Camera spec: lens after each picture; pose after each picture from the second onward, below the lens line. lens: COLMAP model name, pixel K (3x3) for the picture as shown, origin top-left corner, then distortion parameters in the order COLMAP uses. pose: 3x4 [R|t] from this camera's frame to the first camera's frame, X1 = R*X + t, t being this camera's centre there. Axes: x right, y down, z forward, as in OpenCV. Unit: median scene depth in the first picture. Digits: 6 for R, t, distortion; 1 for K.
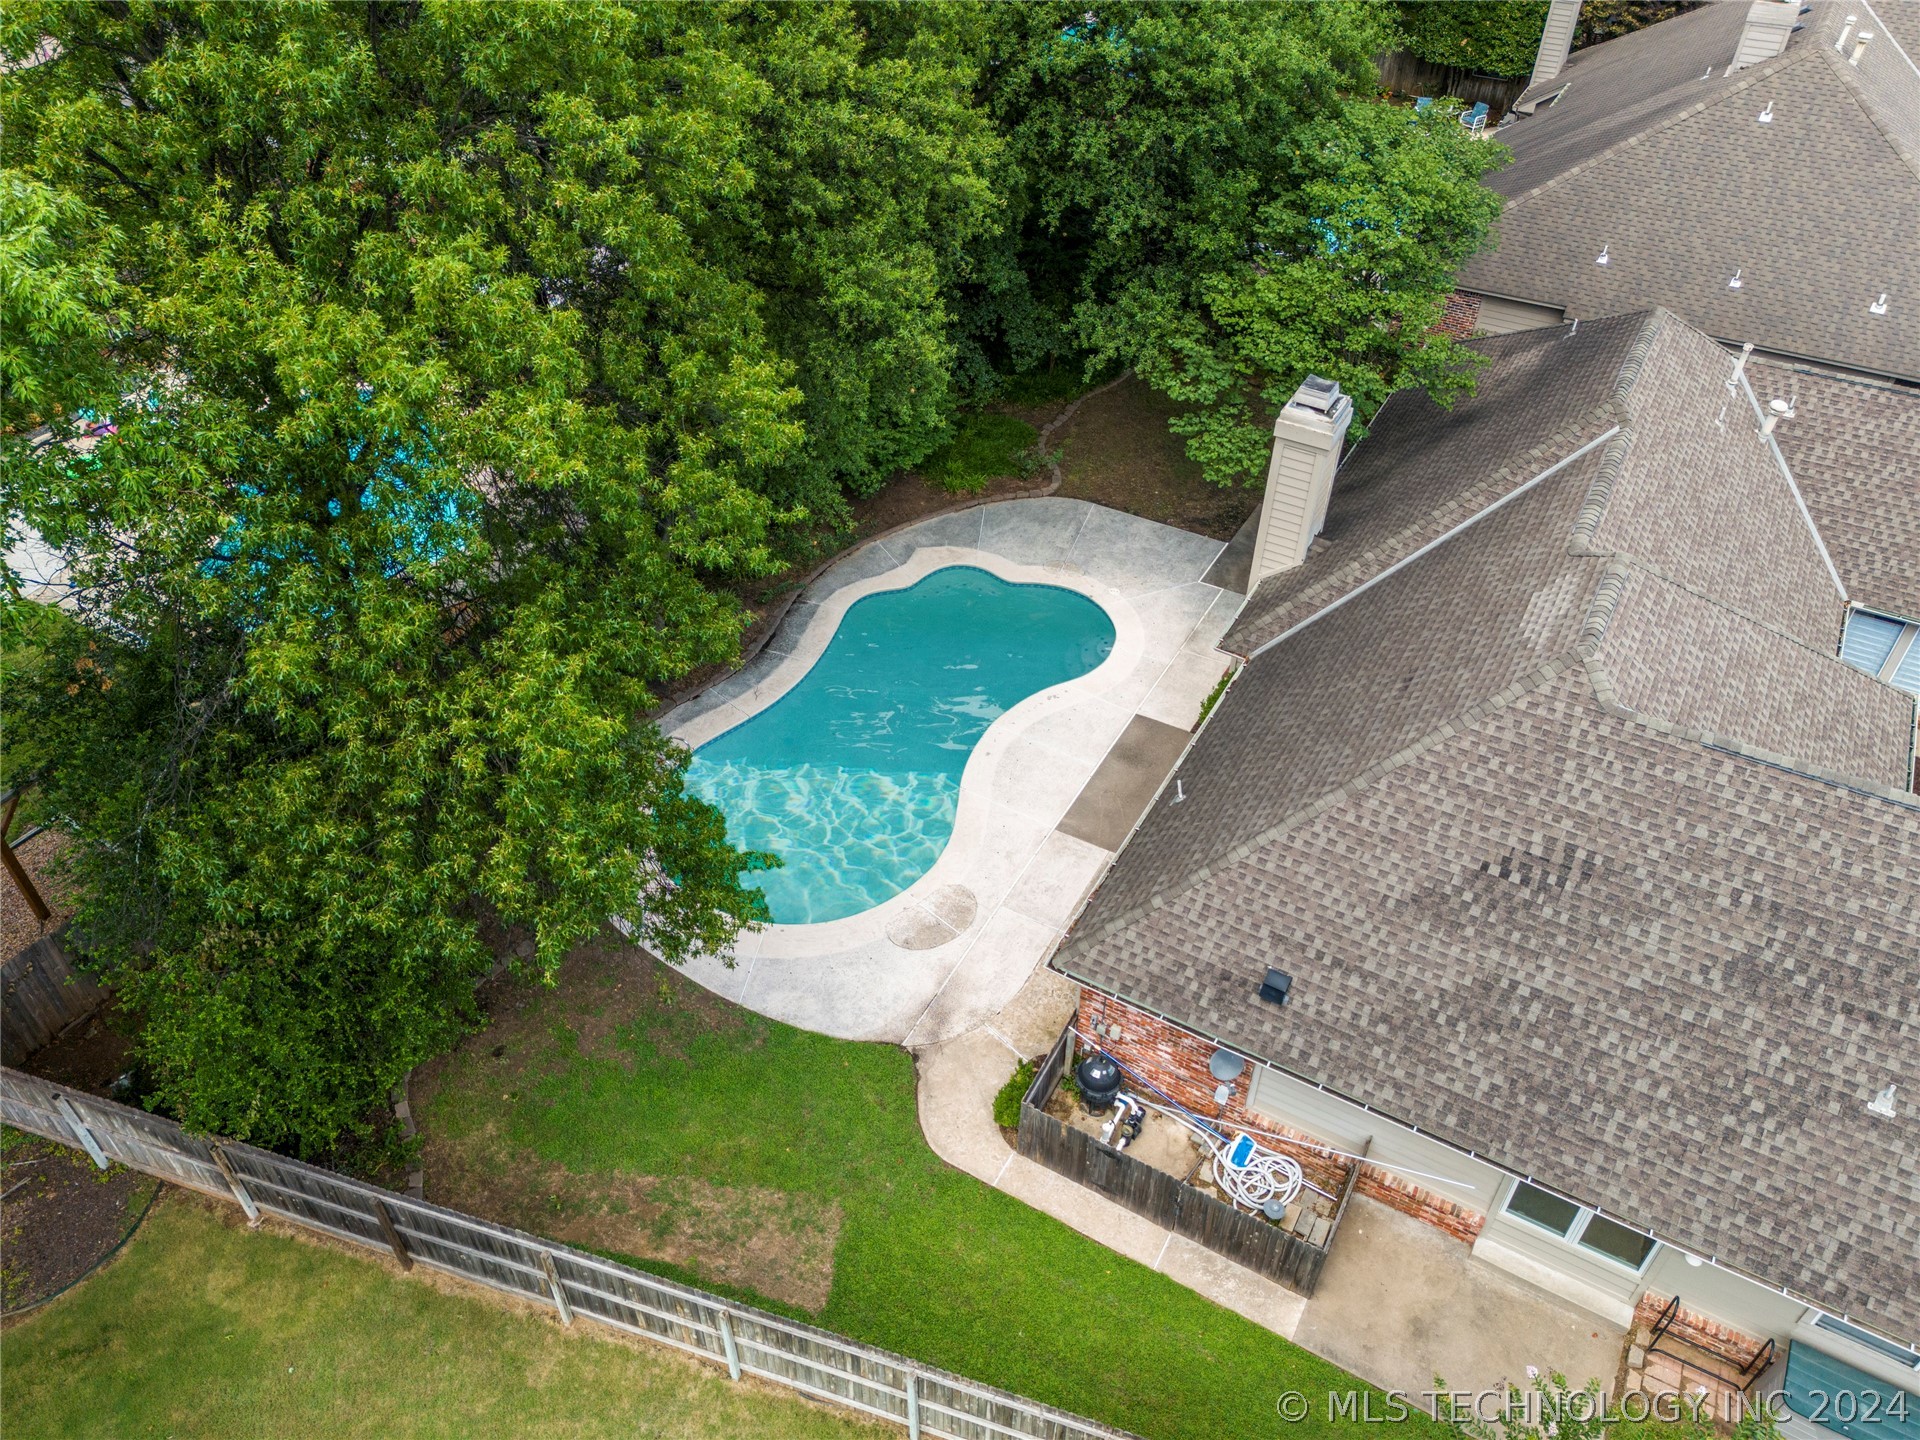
lens RADIAL K [[1388.9, 0, 960.0], [0, 1388.9, 720.0], [0, 0, 1]] dist [0.007273, -0.002001]
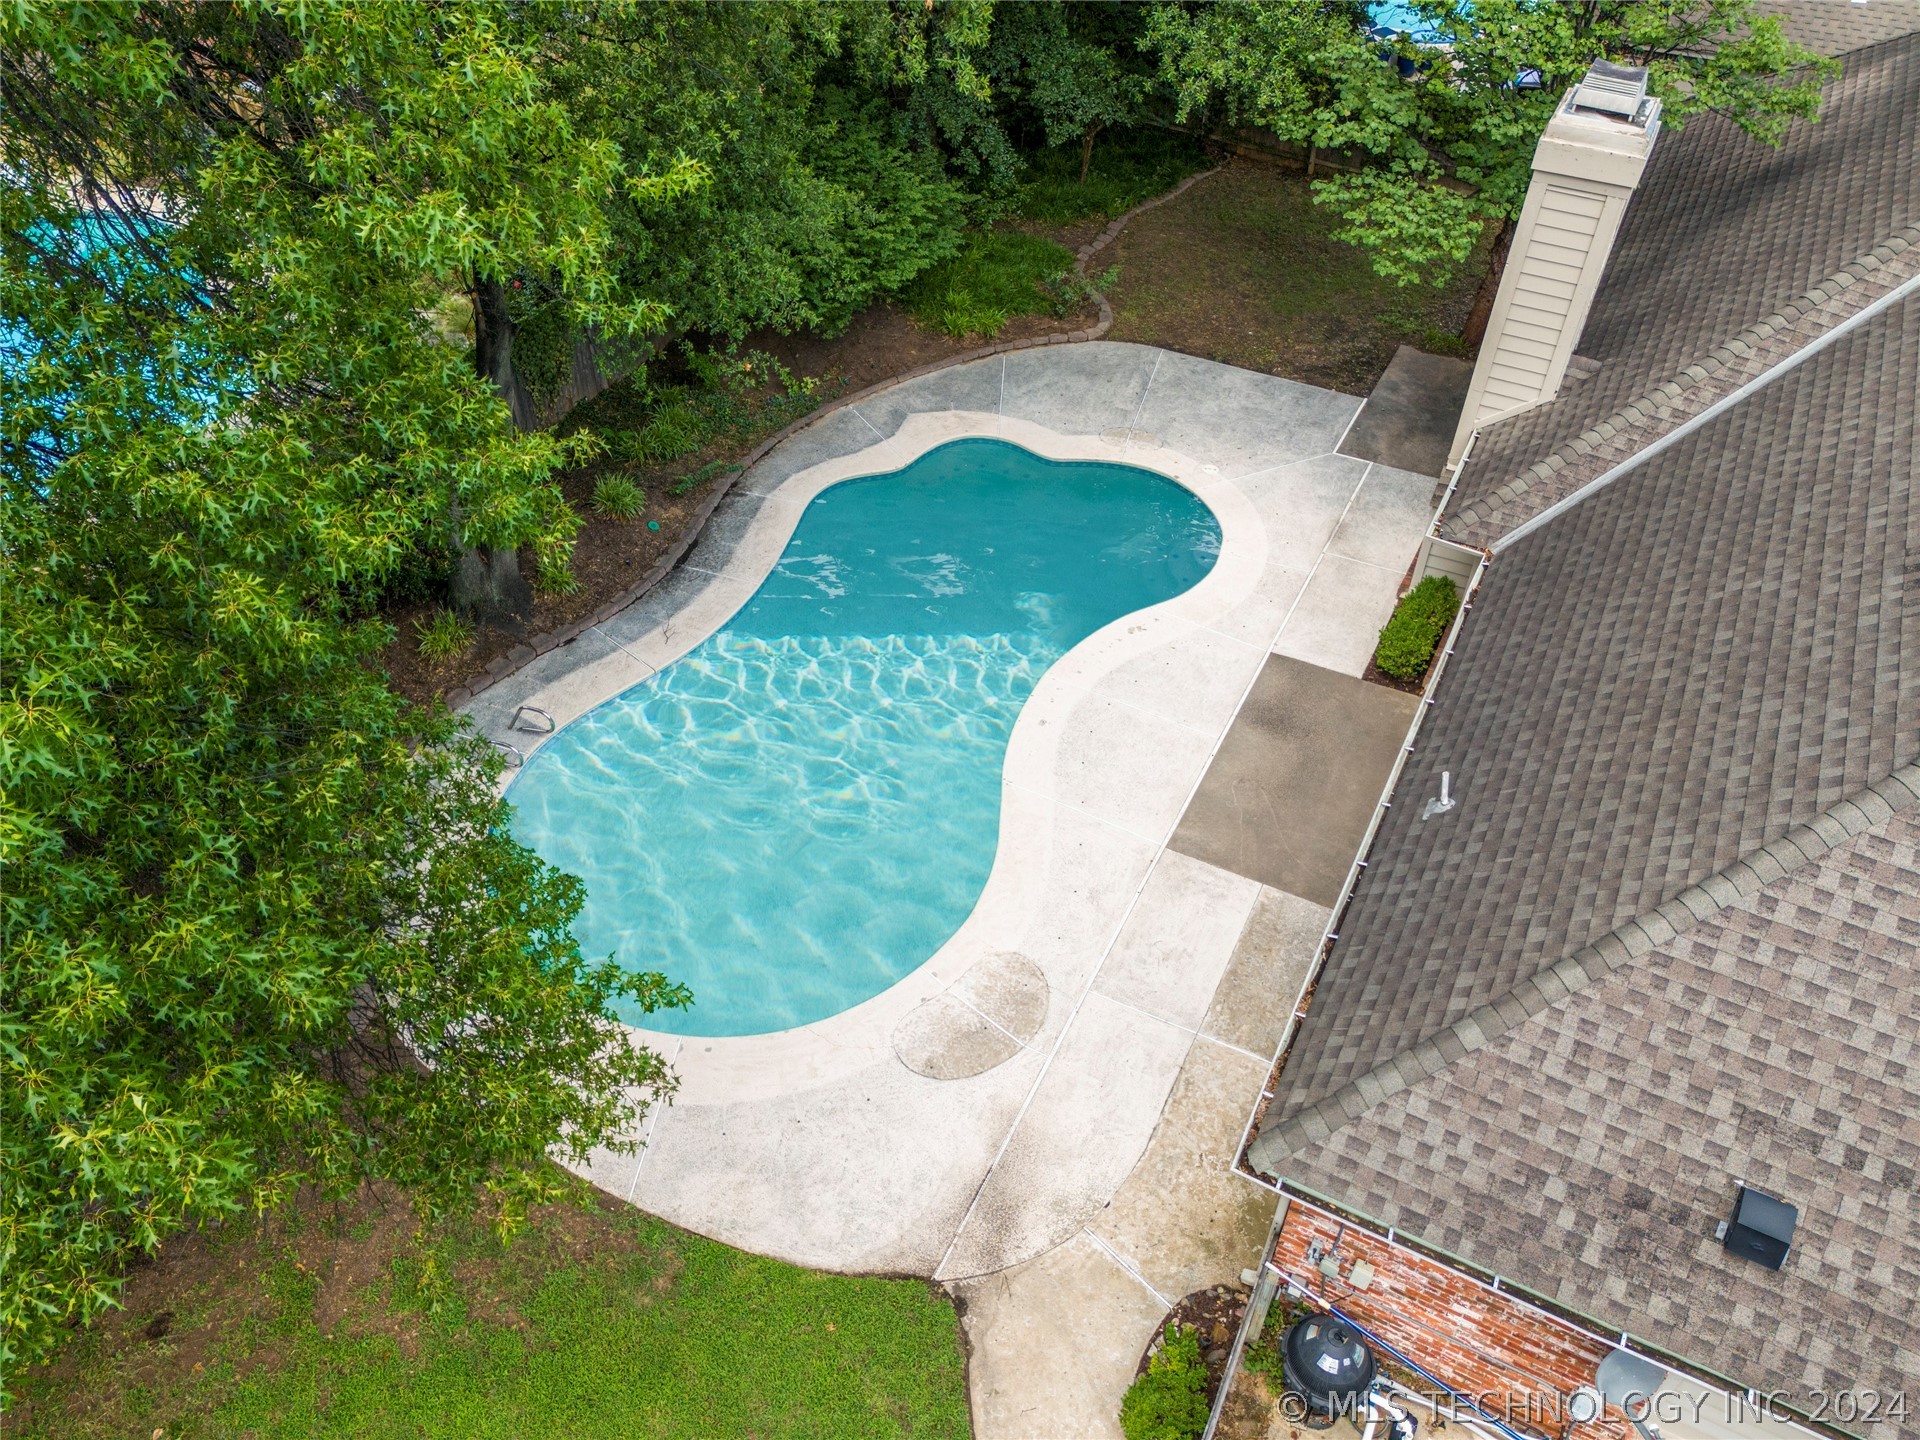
lens RADIAL K [[1388.9, 0, 960.0], [0, 1388.9, 720.0], [0, 0, 1]] dist [0.007273, -0.002001]
pose [[0.999365, -0.024268, 0.026090, -0.036495], [0.023297, 0.999047, 0.036906, -0.000256], [-0.026961, -0.036275, 0.998978, 0.428336]]
